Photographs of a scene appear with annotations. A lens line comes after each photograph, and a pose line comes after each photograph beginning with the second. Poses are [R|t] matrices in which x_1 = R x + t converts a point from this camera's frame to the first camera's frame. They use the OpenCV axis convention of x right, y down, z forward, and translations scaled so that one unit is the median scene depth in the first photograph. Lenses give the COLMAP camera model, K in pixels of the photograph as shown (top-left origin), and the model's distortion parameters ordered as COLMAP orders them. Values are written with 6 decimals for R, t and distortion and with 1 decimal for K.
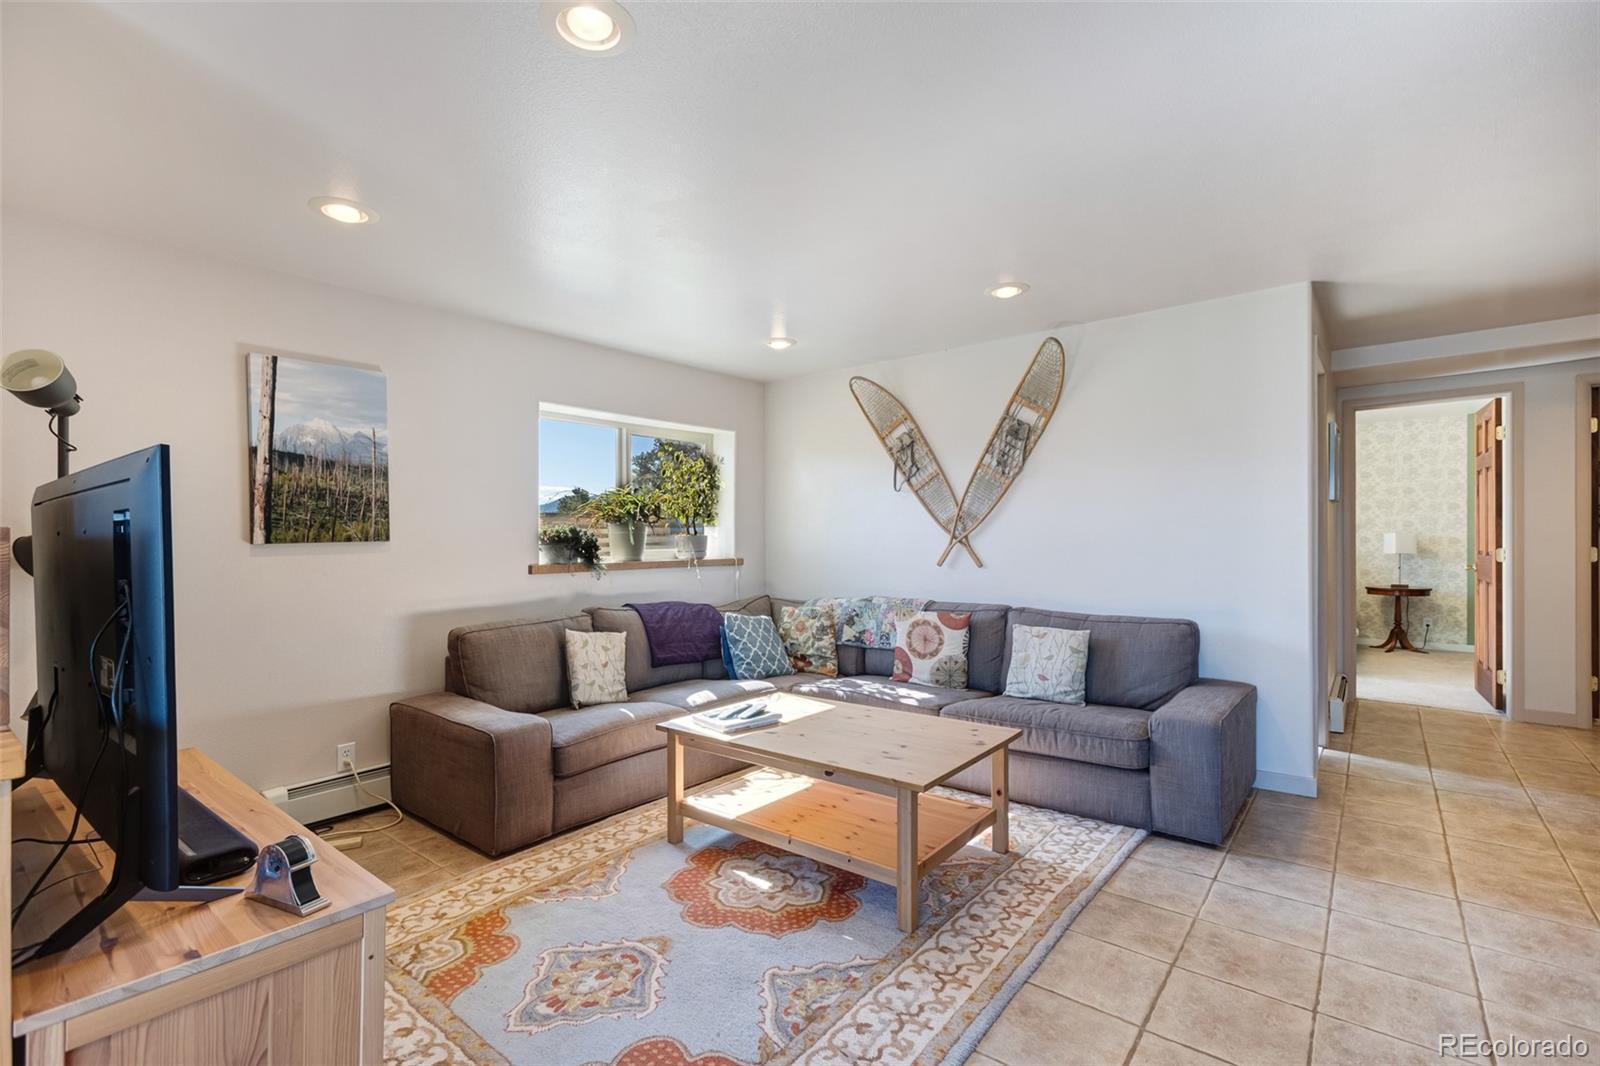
lens RADIAL K [[723.4, 0, 806.9], [0, 723.4, 541.8], [0, 0, 1]] dist [-0.008686, 0.007895]
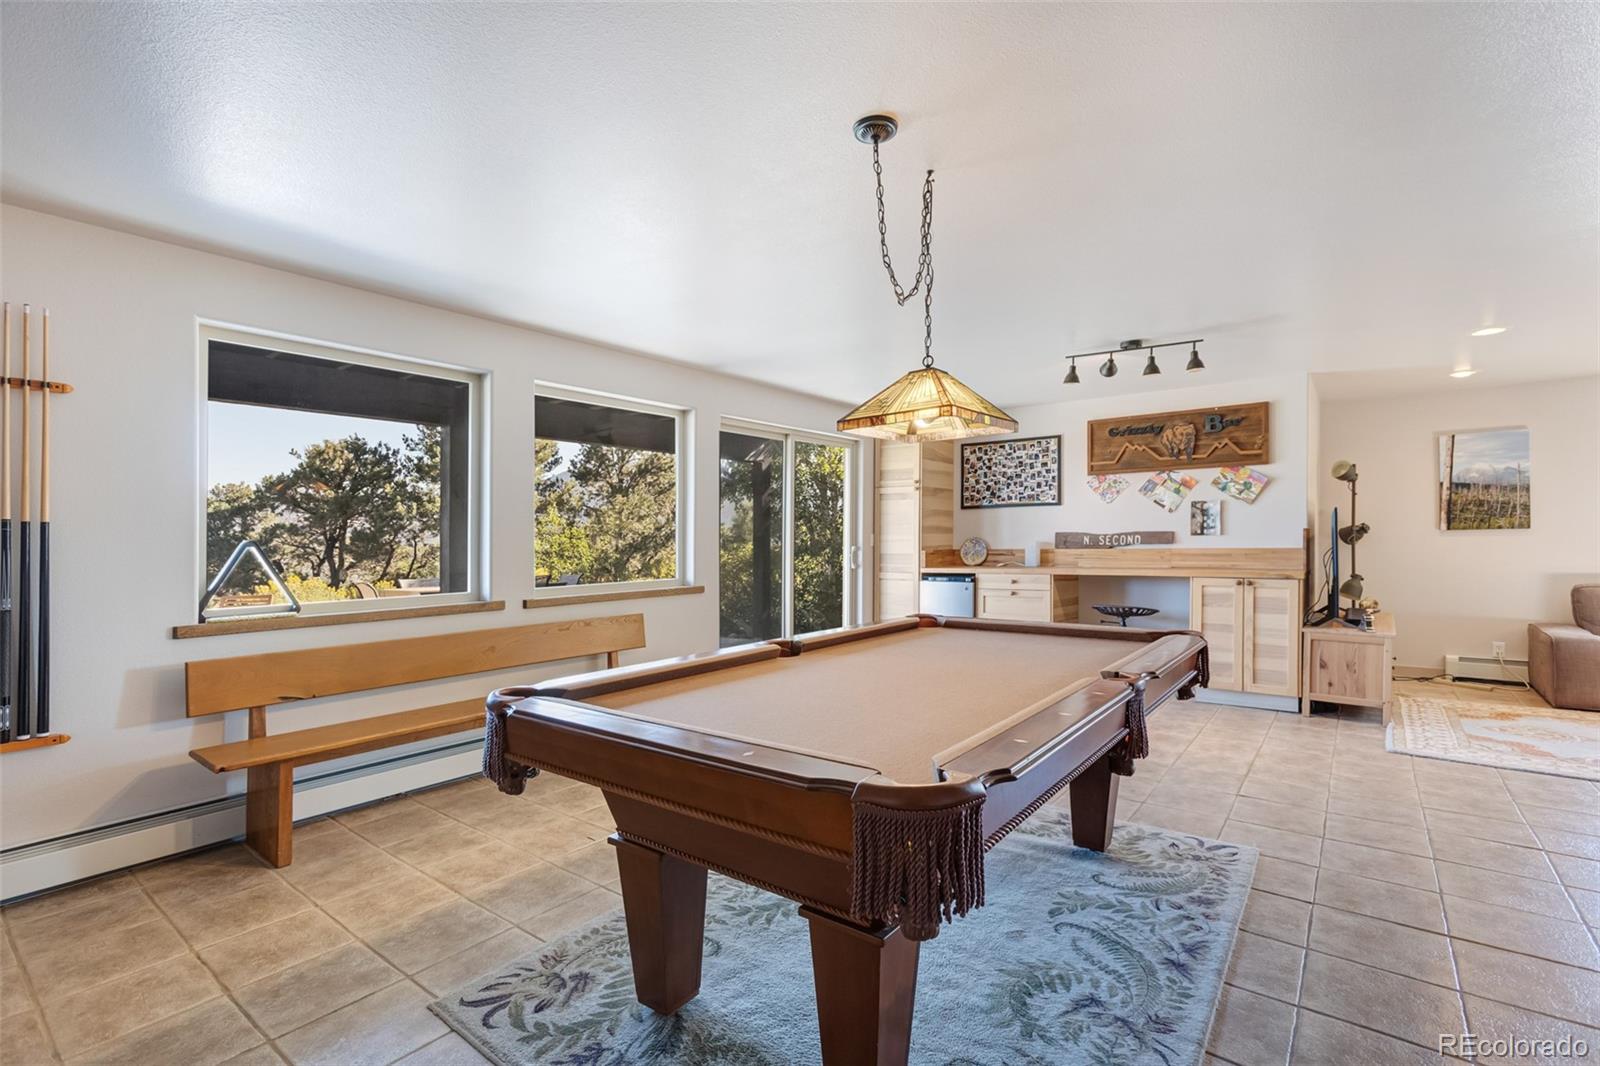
lens RADIAL K [[723.4, 0, 791.0], [0, 723.4, 547.0], [0, 0, 1]] dist [-0.008686, 0.007895]
pose [[-0.001467, 0.019666, -0.999806, 0.789947], [0.006278, 0.999787, 0.019657, -0.001098], [0.999979, -0.006248, -0.001591, -0.511954]]
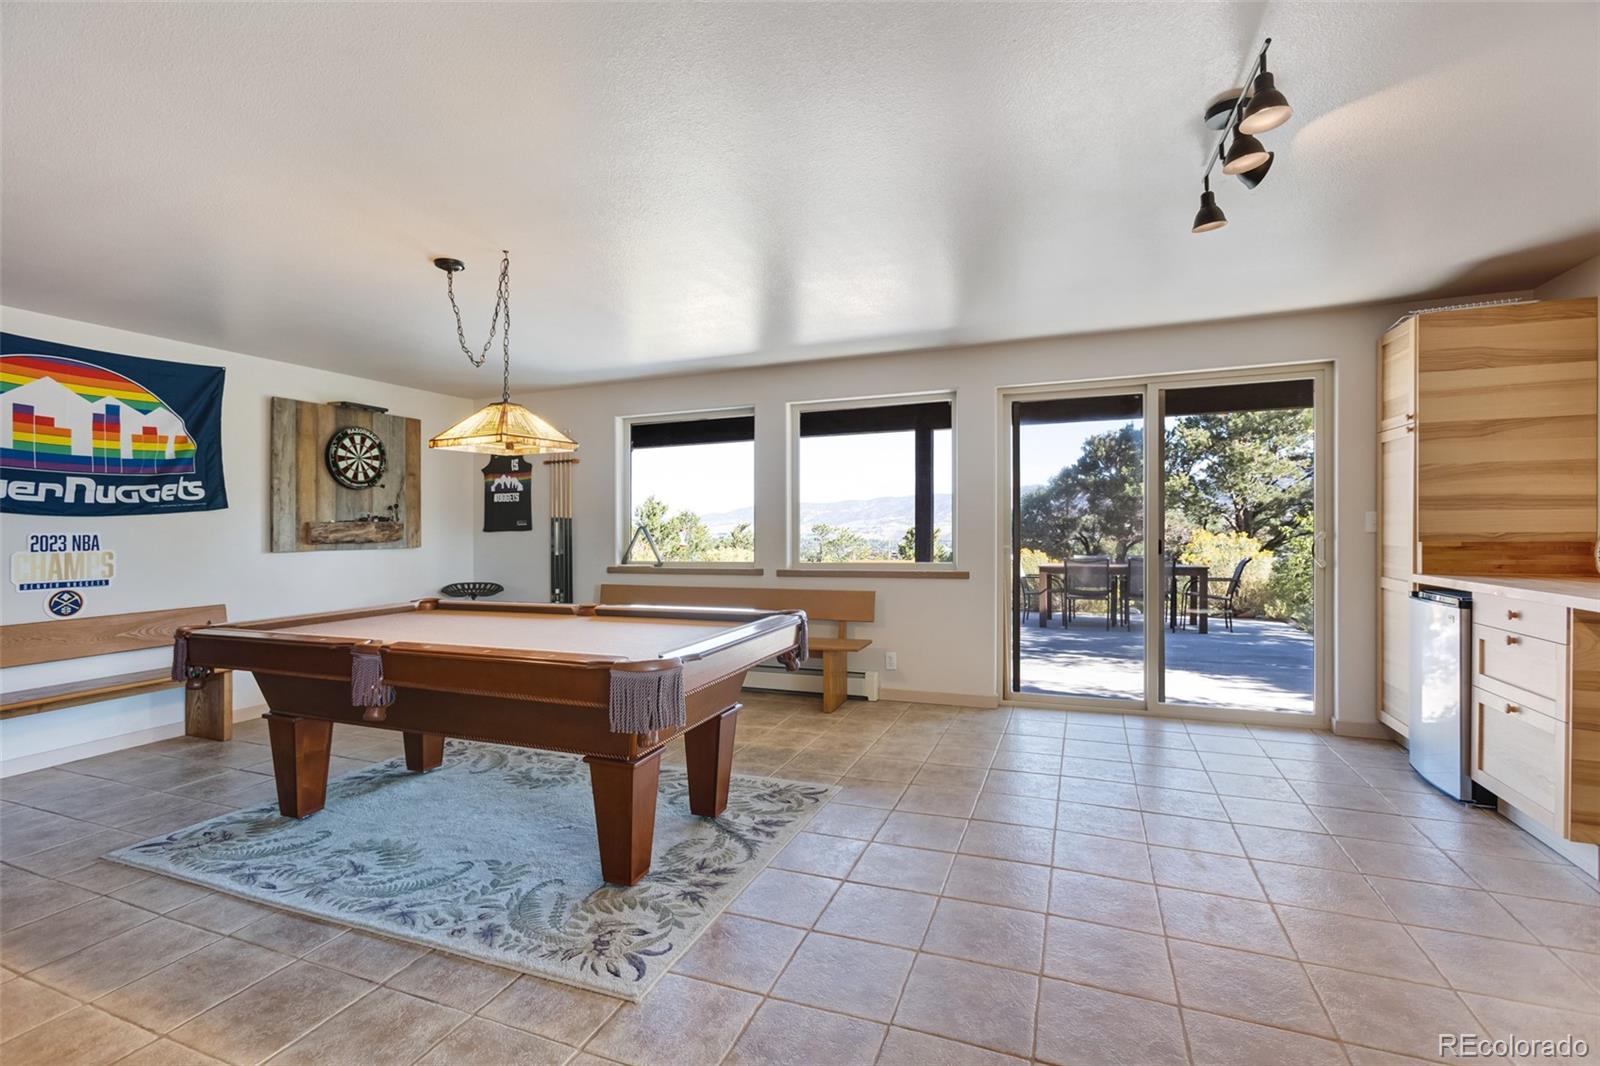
lens RADIAL K [[723.4, 0, 792.8], [0, 723.4, 525.4], [0, 0, 1]] dist [-0.008686, 0.007895]
pose [[-0.959725, 0.023131, -0.279988, 0.231136], [0.022310, 0.999732, 0.006117, -0.000592], [0.280055, -0.000376, -0.959984, 0.266008]]
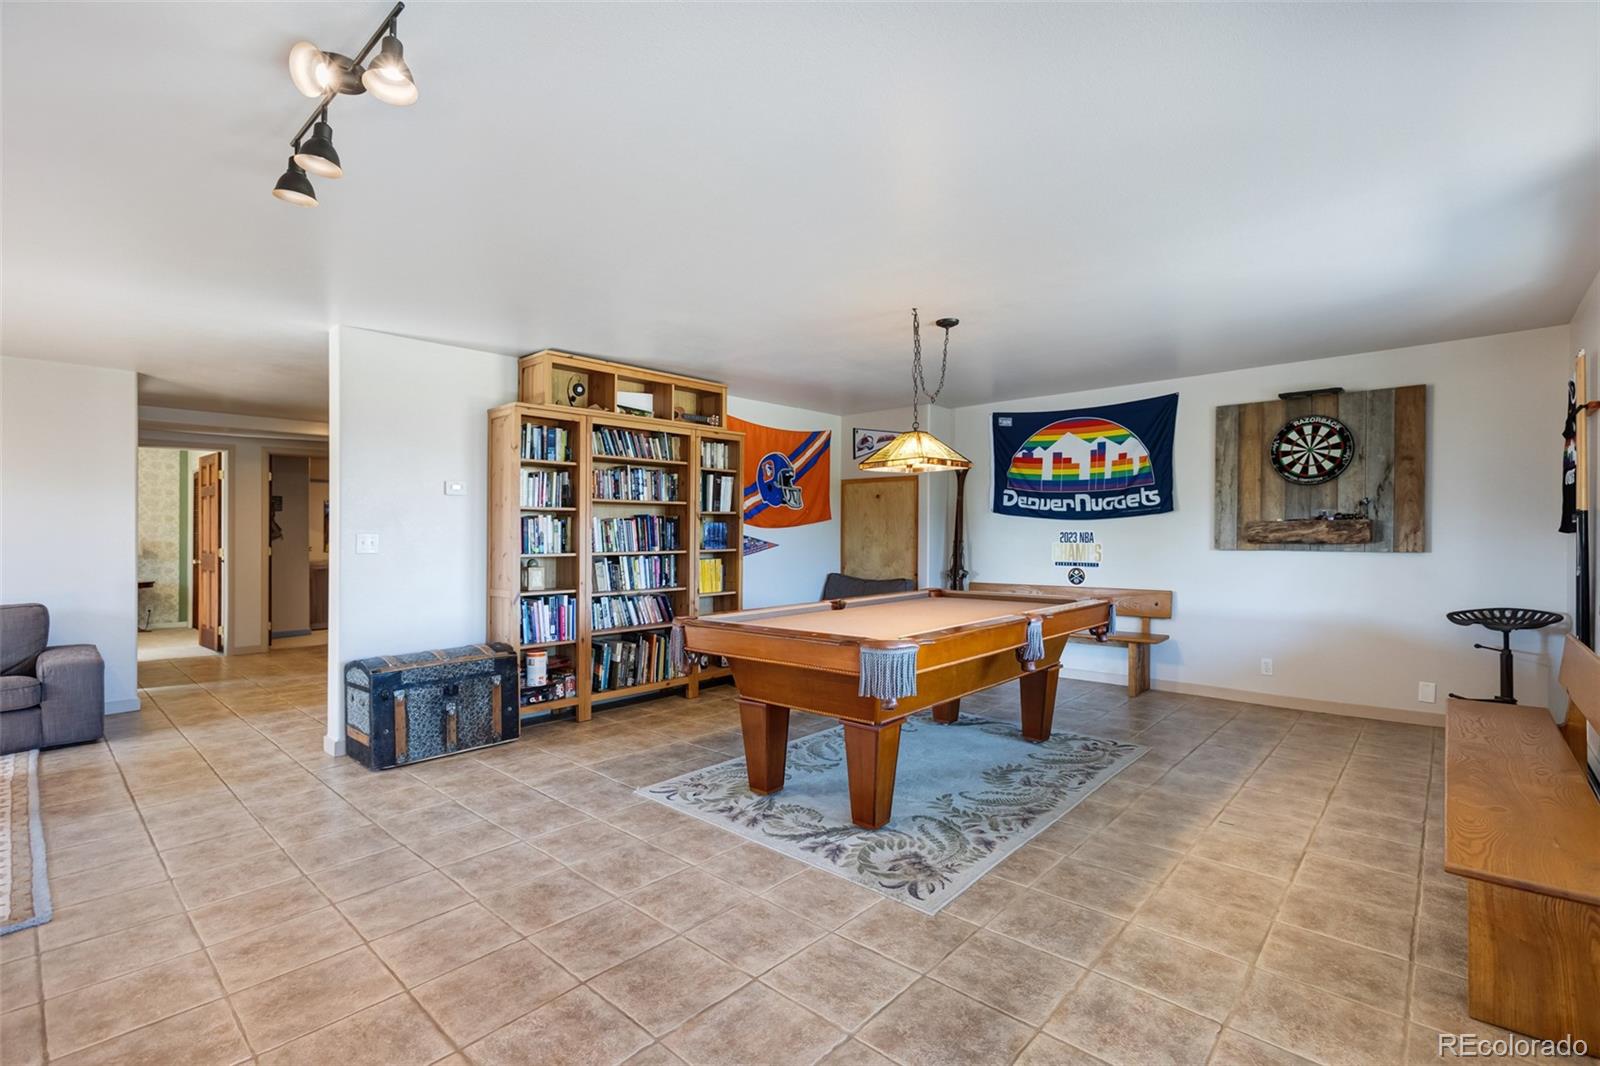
lens RADIAL K [[723.4, 0, 791.9], [0, 723.4, 529.4], [0, 0, 1]] dist [-0.008686, 0.007895]
pose [[0.072665, 0.015647, 0.997234, -0.512643], [0.010860, 0.999805, -0.016478, 0.007320], [-0.997297, 0.012027, 0.072481, -0.349466]]
